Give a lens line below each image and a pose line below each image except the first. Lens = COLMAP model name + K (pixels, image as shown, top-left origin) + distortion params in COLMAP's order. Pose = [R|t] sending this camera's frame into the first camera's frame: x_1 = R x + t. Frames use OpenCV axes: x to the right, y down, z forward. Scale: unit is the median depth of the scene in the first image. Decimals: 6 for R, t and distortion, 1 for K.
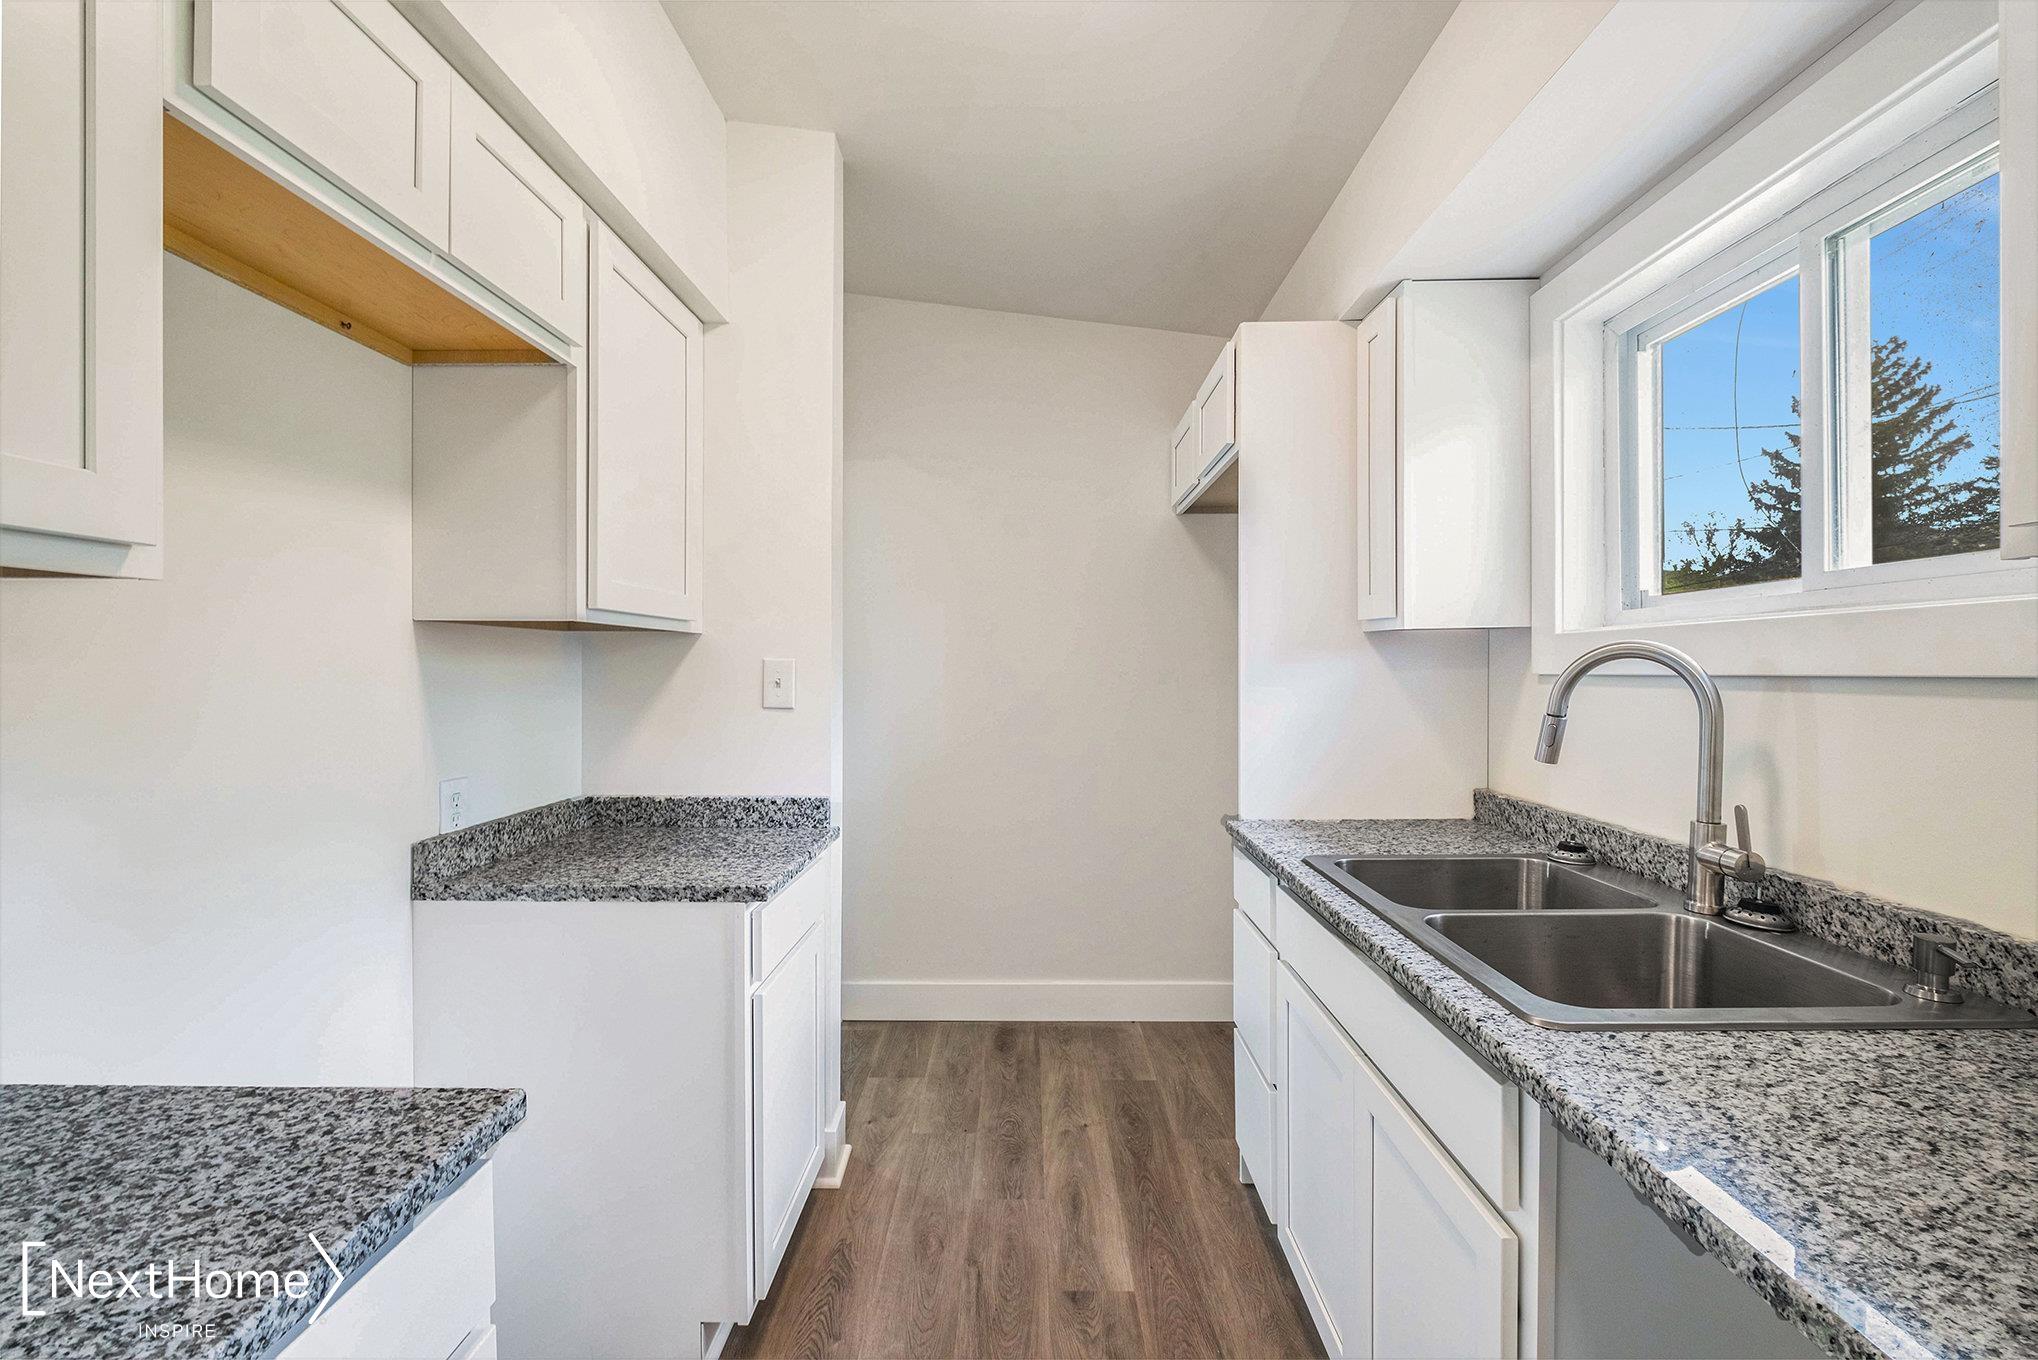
lens RADIAL K [[904.5, 0, 1017.6], [0, 904.5, 675.8], [0, 0, 1]] dist [-0.000898, 0.000081]
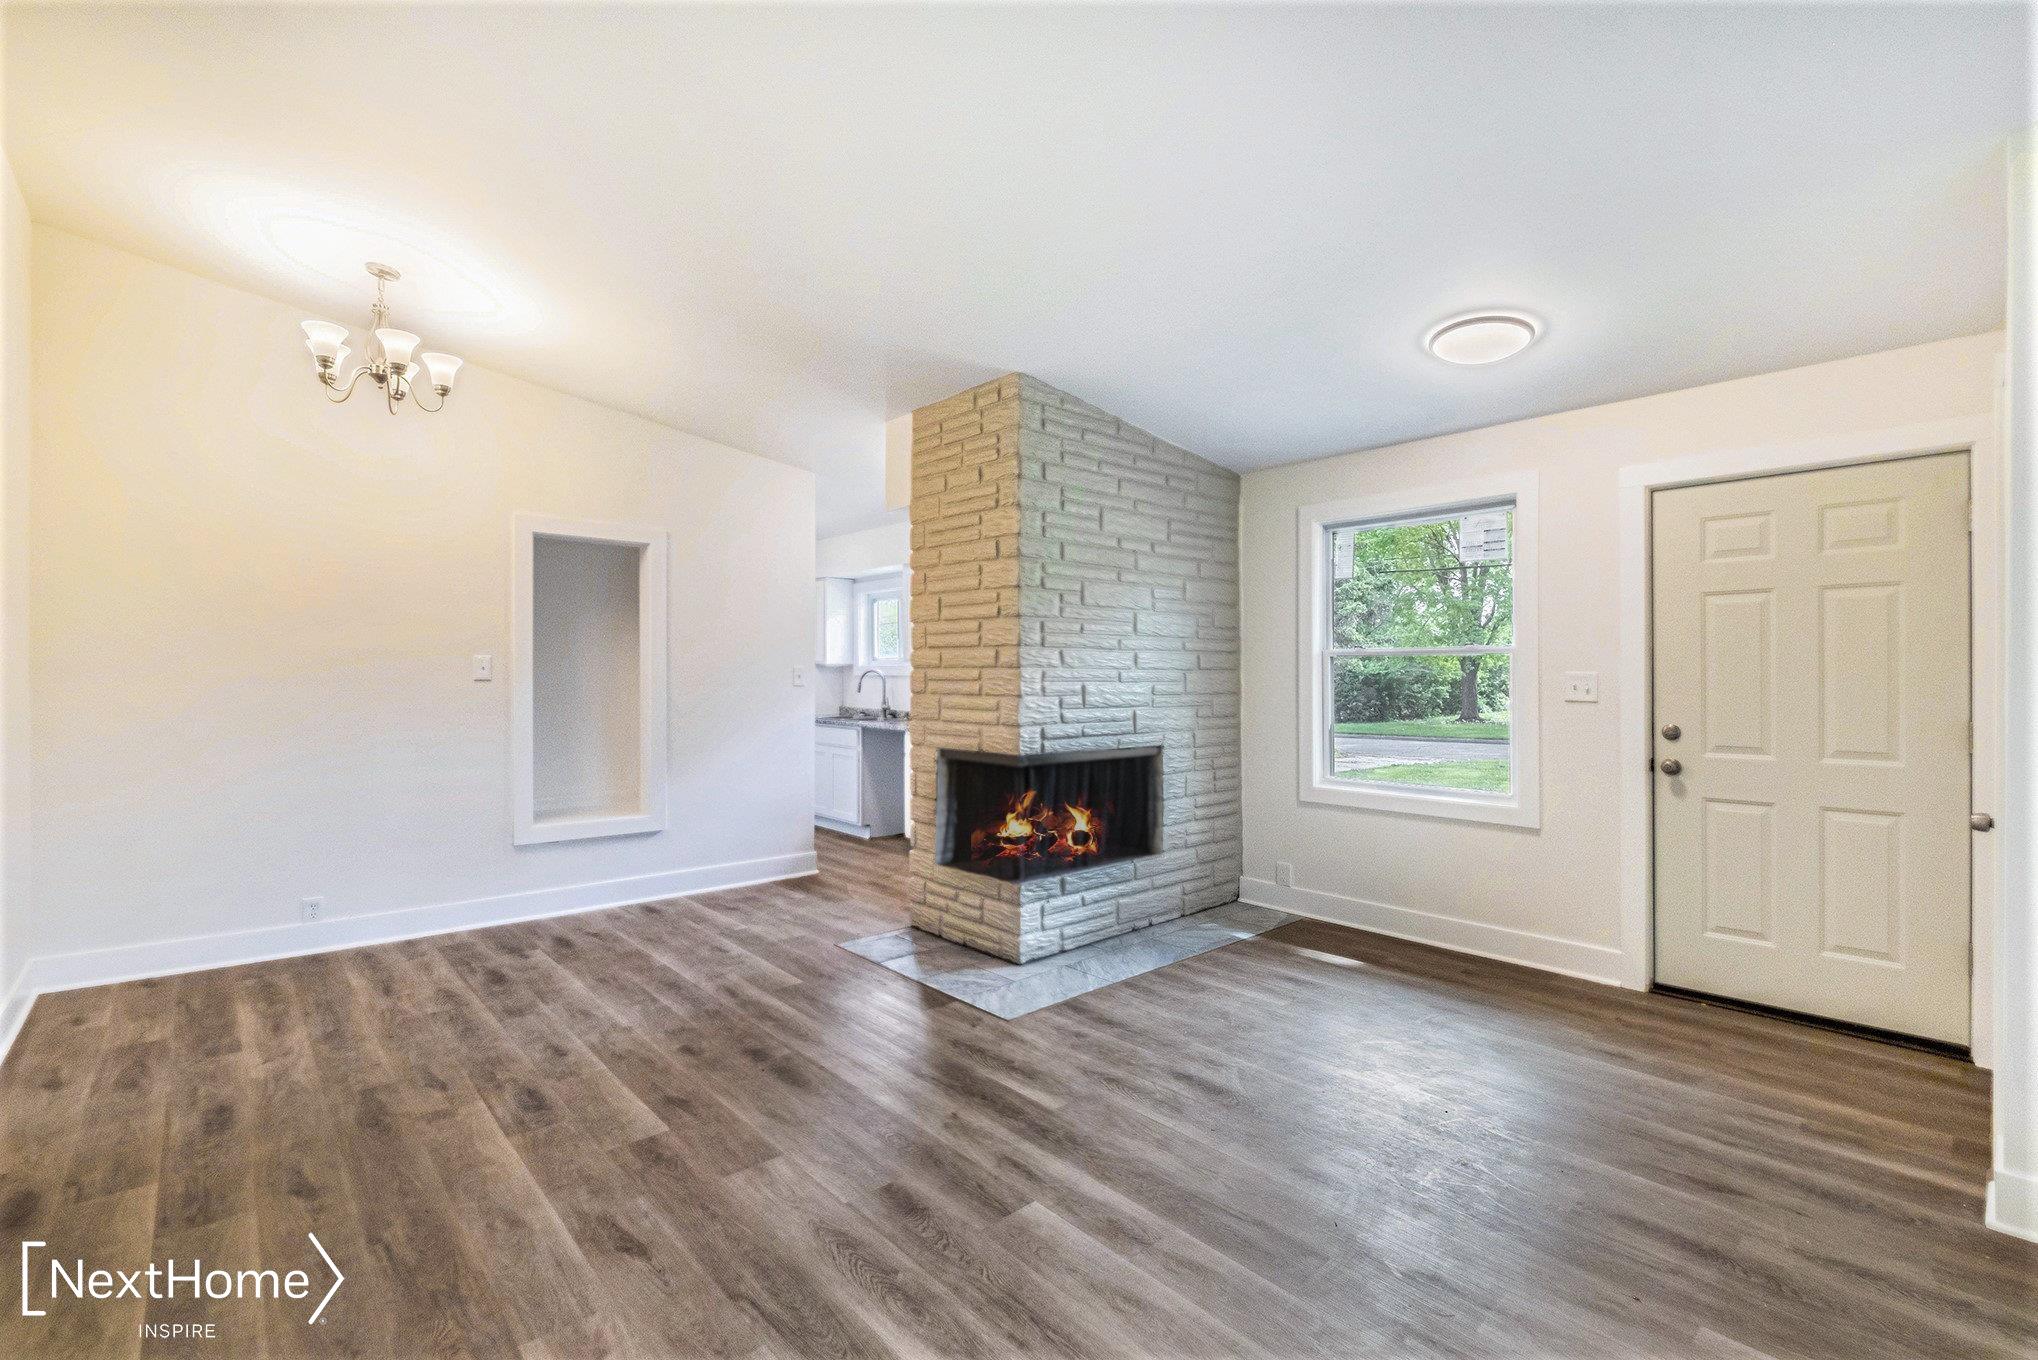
lens RADIAL K [[904.5, 0, 1019.9], [0, 904.5, 678.8], [0, 0, 1]] dist [-0.000898, 0.000081]
pose [[0.737227, 0.004436, 0.675630, -1.707690], [-0.003248, 0.999990, -0.003022, 0.022315], [-0.675637, 0.000034, 0.737234, -2.634878]]
